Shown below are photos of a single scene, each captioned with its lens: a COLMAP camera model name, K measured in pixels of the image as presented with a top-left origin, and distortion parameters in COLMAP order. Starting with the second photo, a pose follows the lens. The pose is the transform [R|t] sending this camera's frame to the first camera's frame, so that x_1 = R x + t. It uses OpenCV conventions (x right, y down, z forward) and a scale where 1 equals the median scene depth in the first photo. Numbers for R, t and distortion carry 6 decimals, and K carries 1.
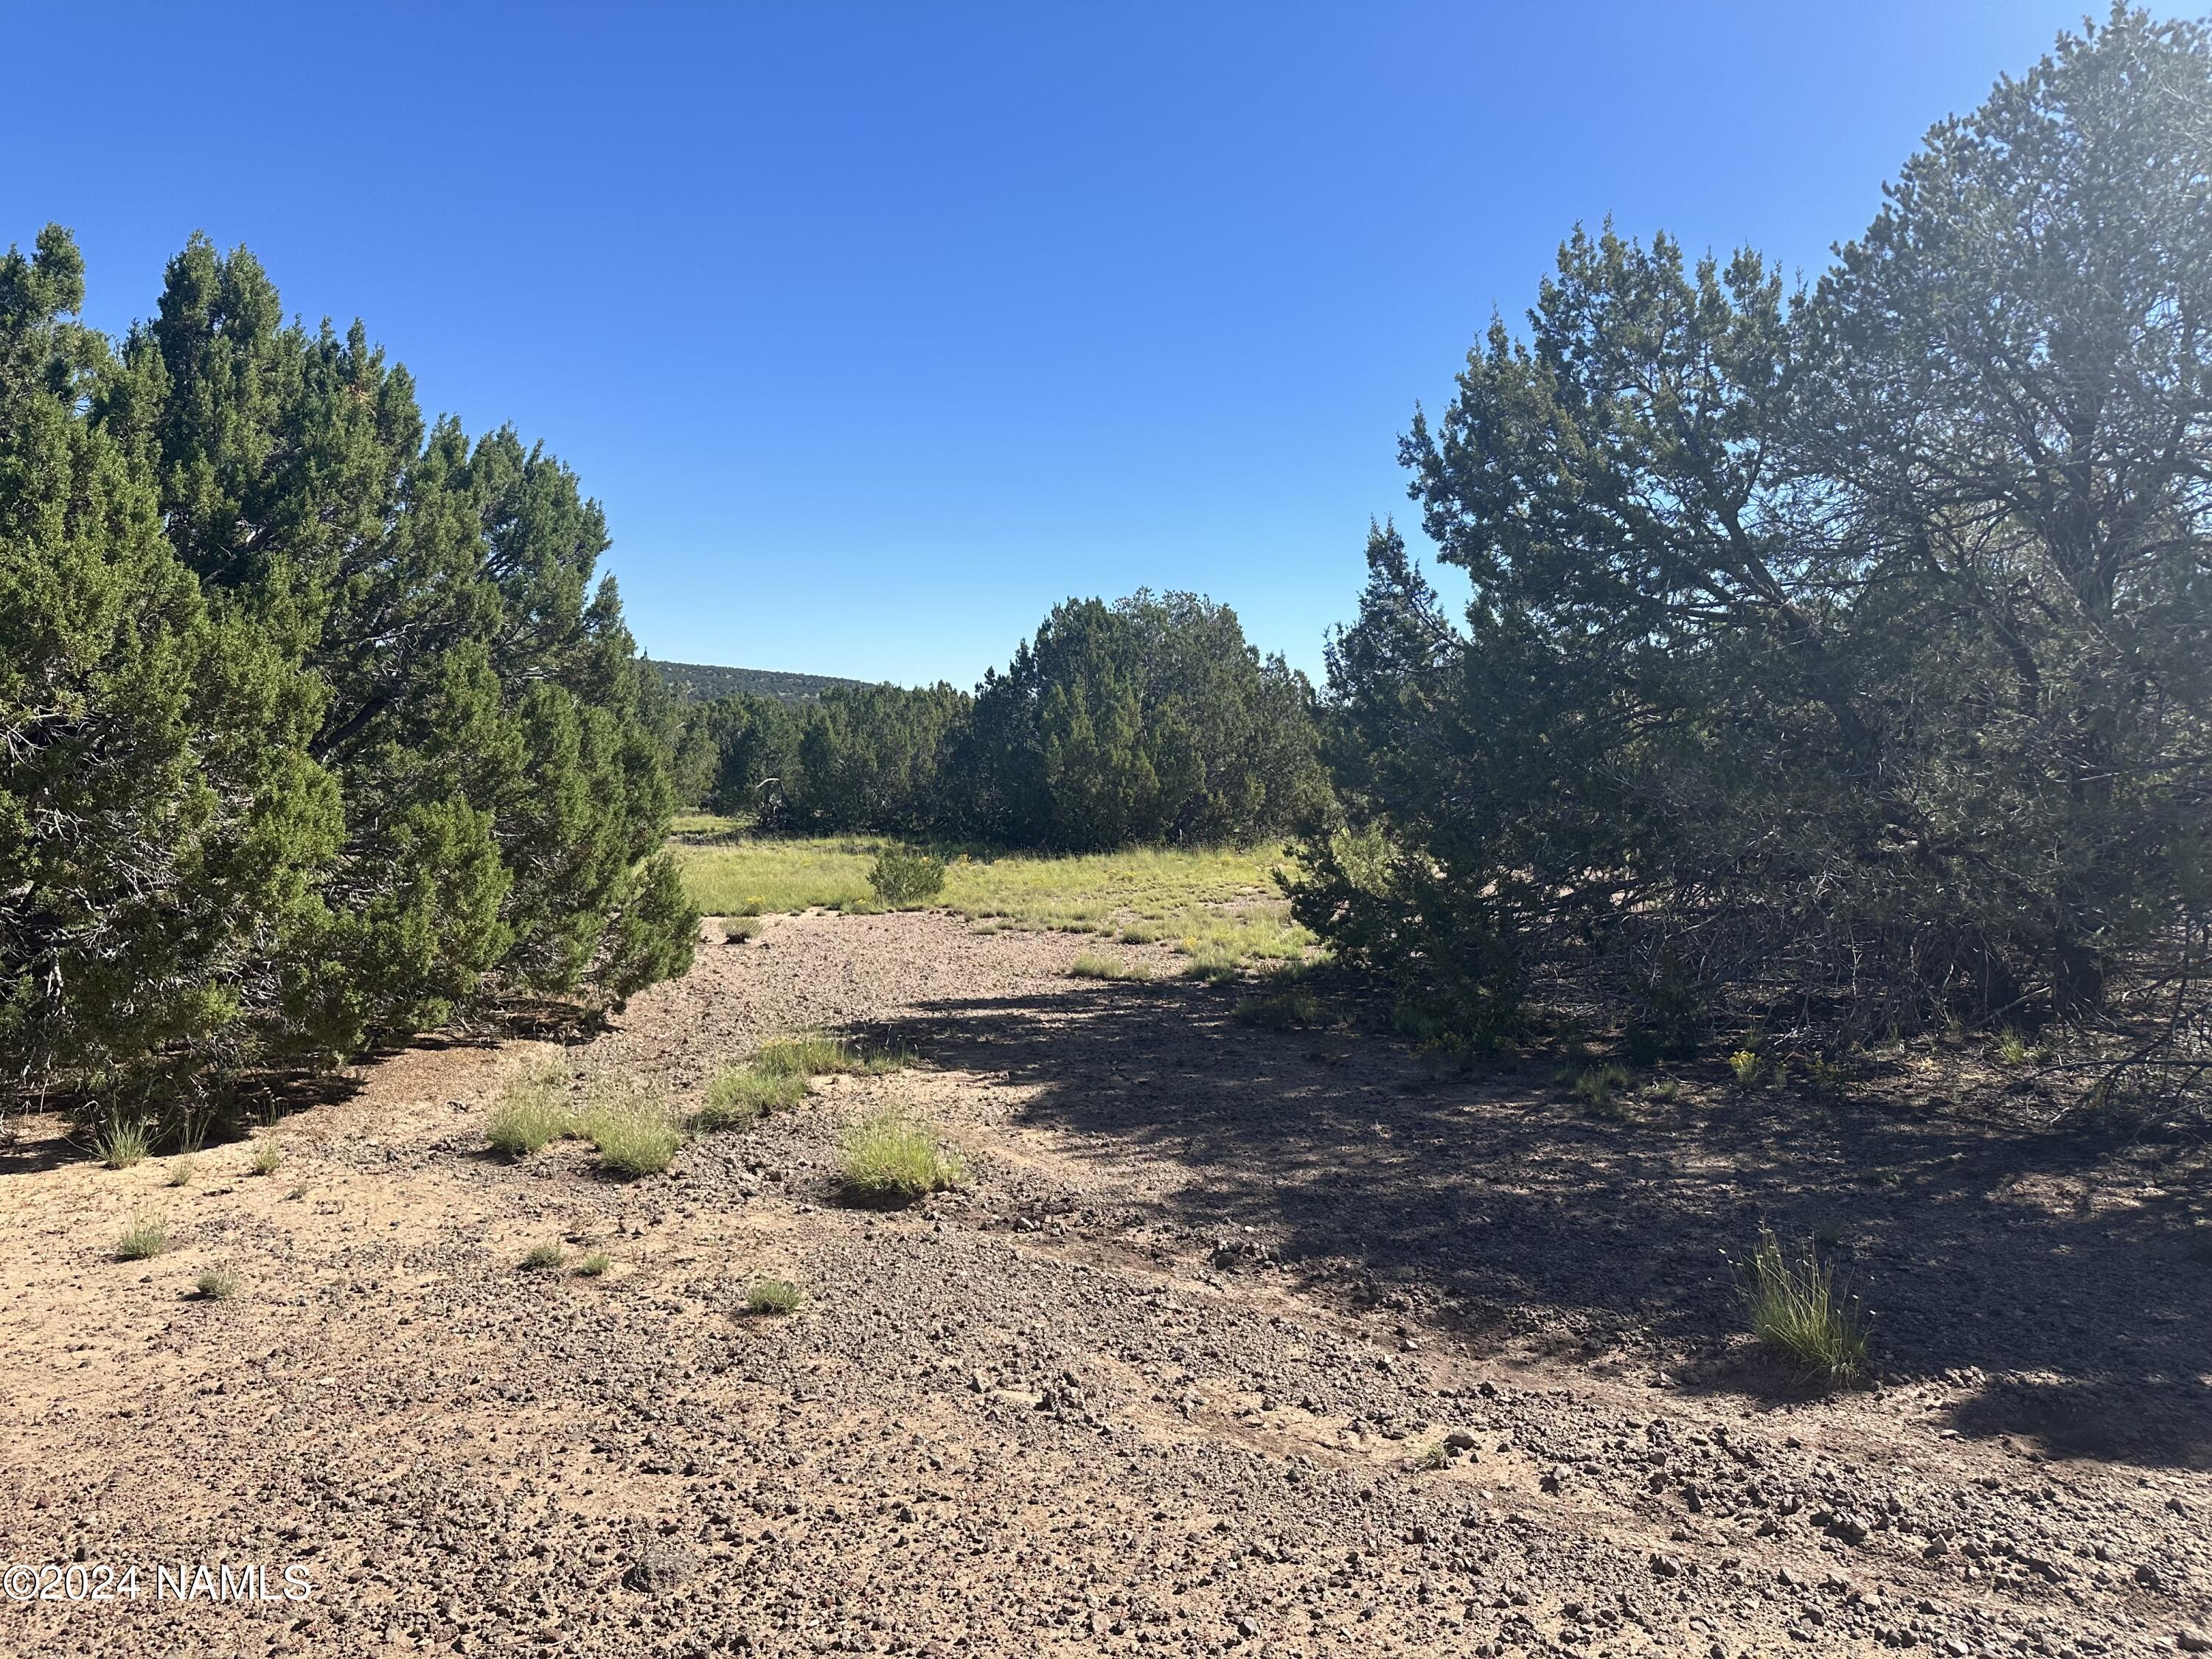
lens RADIAL K [[1513.6, 0, 1101.4], [0, 1513.6, 852.9], [0, 0, 1]] dist [0.091686, -0.112157]
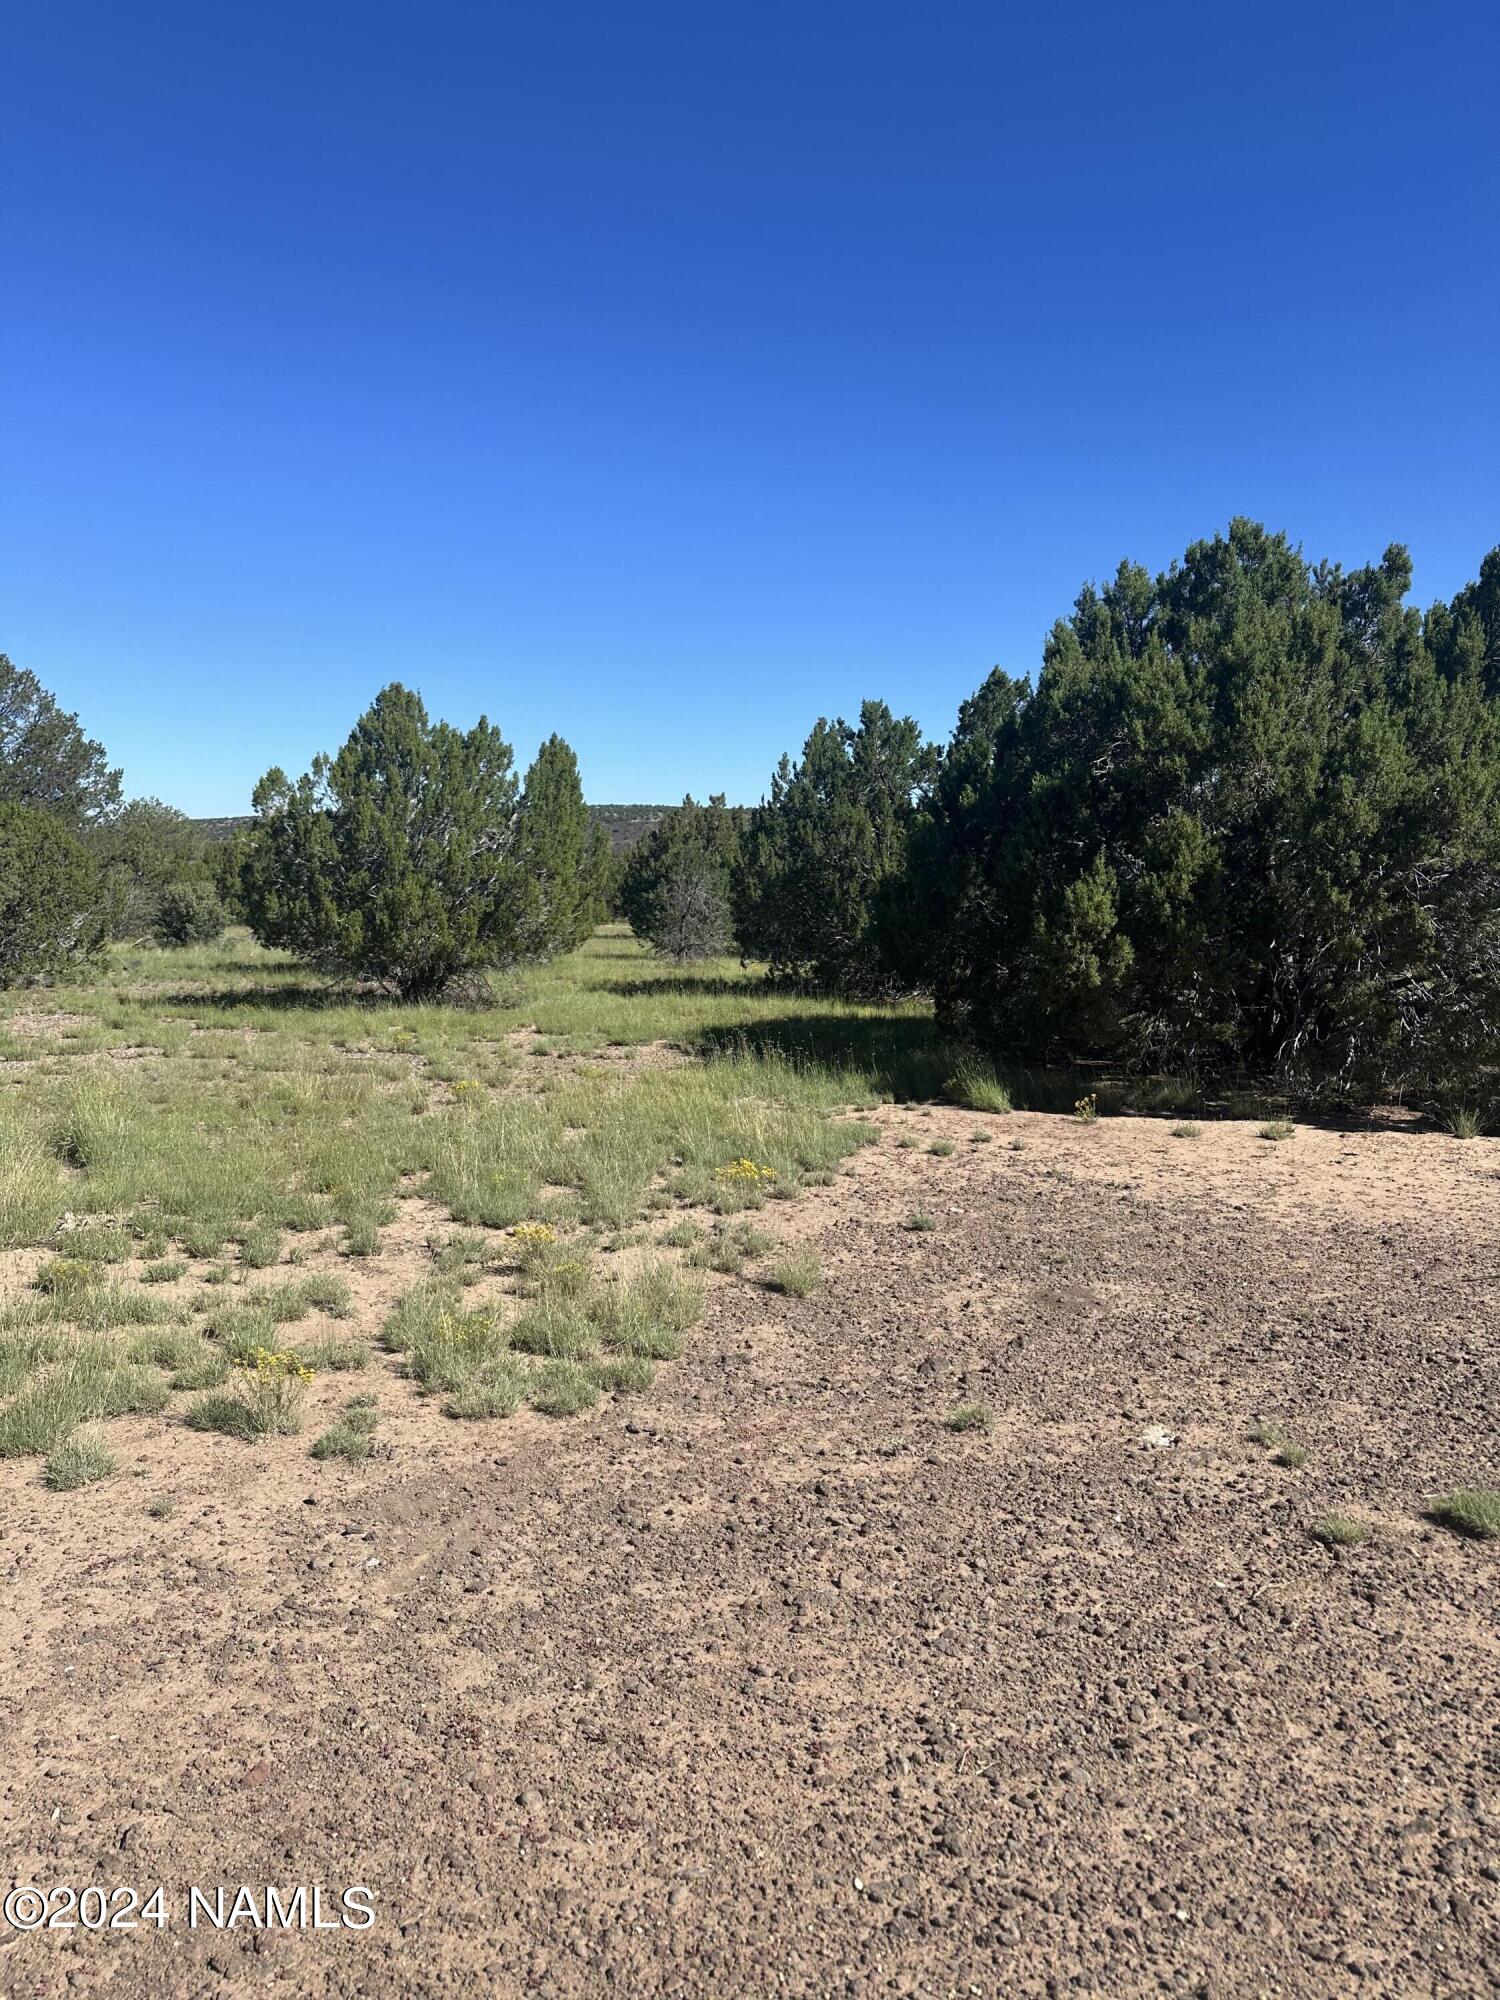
lens RADIAL K [[1428.1, 0, 750.0], [0, 1428.1, 1000.0], [0, 0, 1]] dist [0.029170, 0.030109]
pose [[0.648041, 0.055007, -0.759617, 0.009942], [-0.048888, 0.998336, 0.030586, 0.016379], [0.760035, 0.017315, 0.649652, -0.200750]]
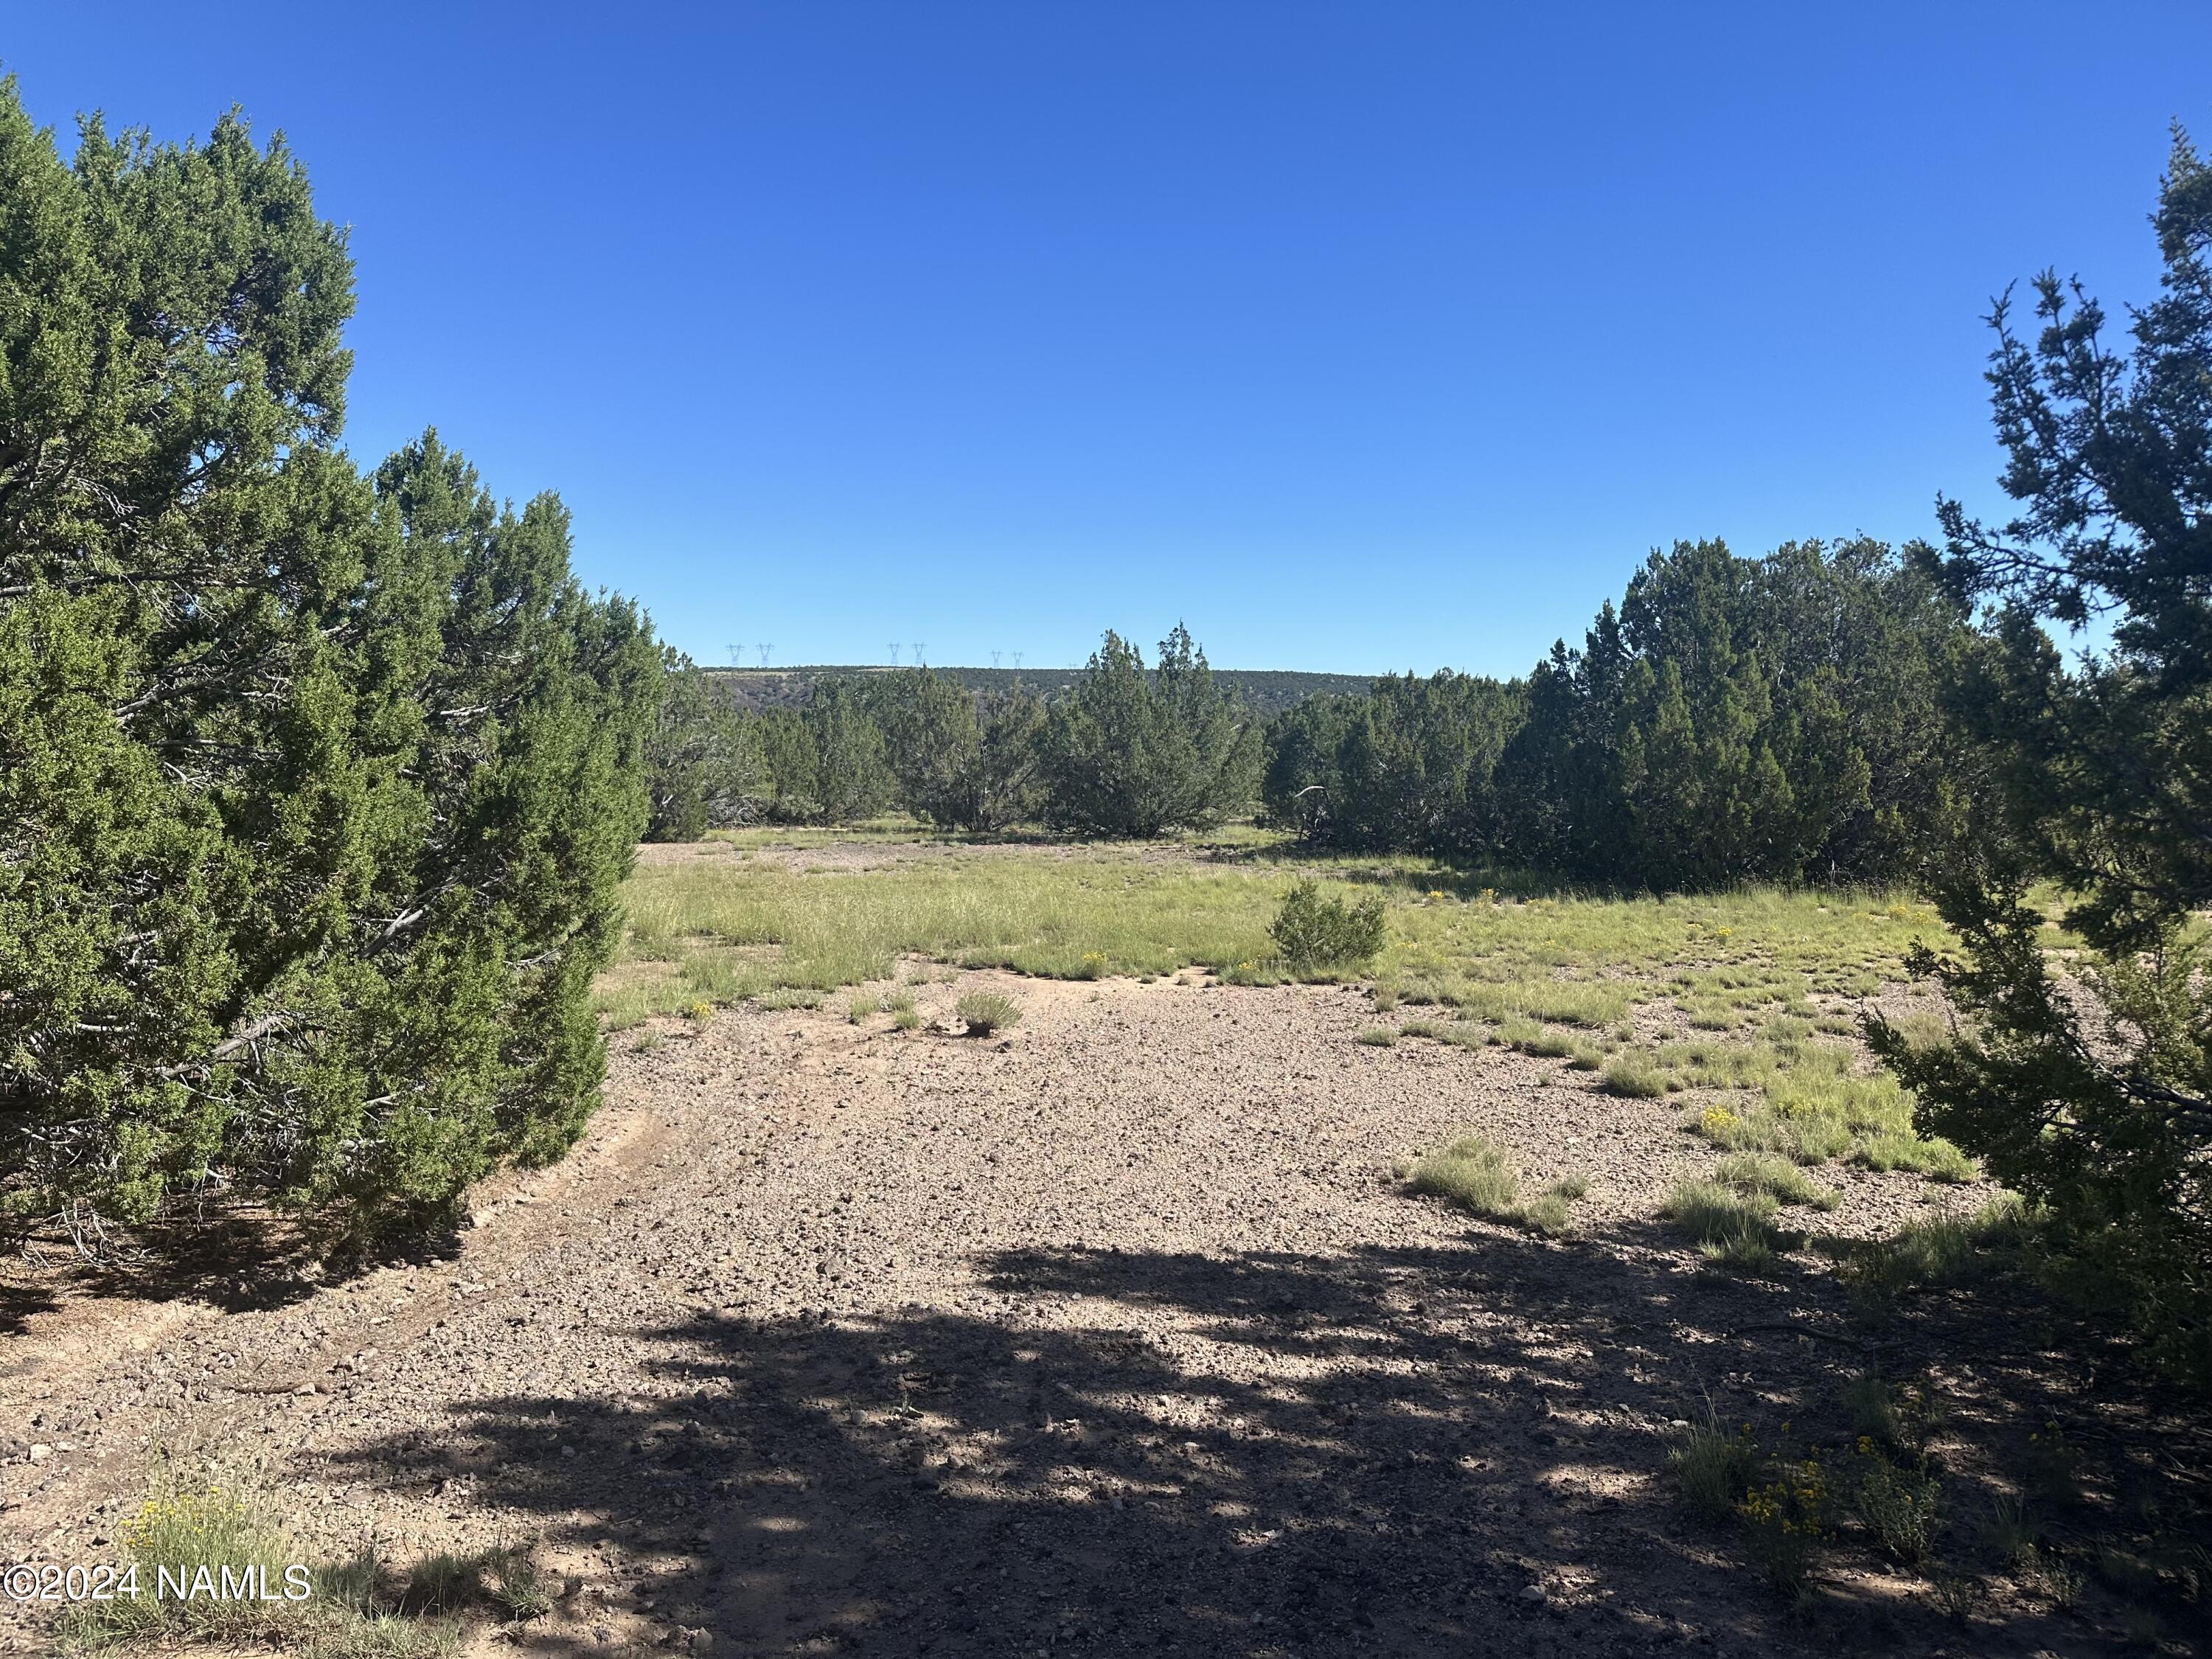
lens RADIAL K [[1513.6, 0, 1101.4], [0, 1513.6, 852.9], [0, 0, 1]] dist [0.091686, -0.112157]
pose [[0.909533, 0.022733, -0.415011, 0.060748], [-0.024966, 0.999688, 0.000045, -0.016437], [0.414882, 0.010320, 0.909817, 0.339862]]
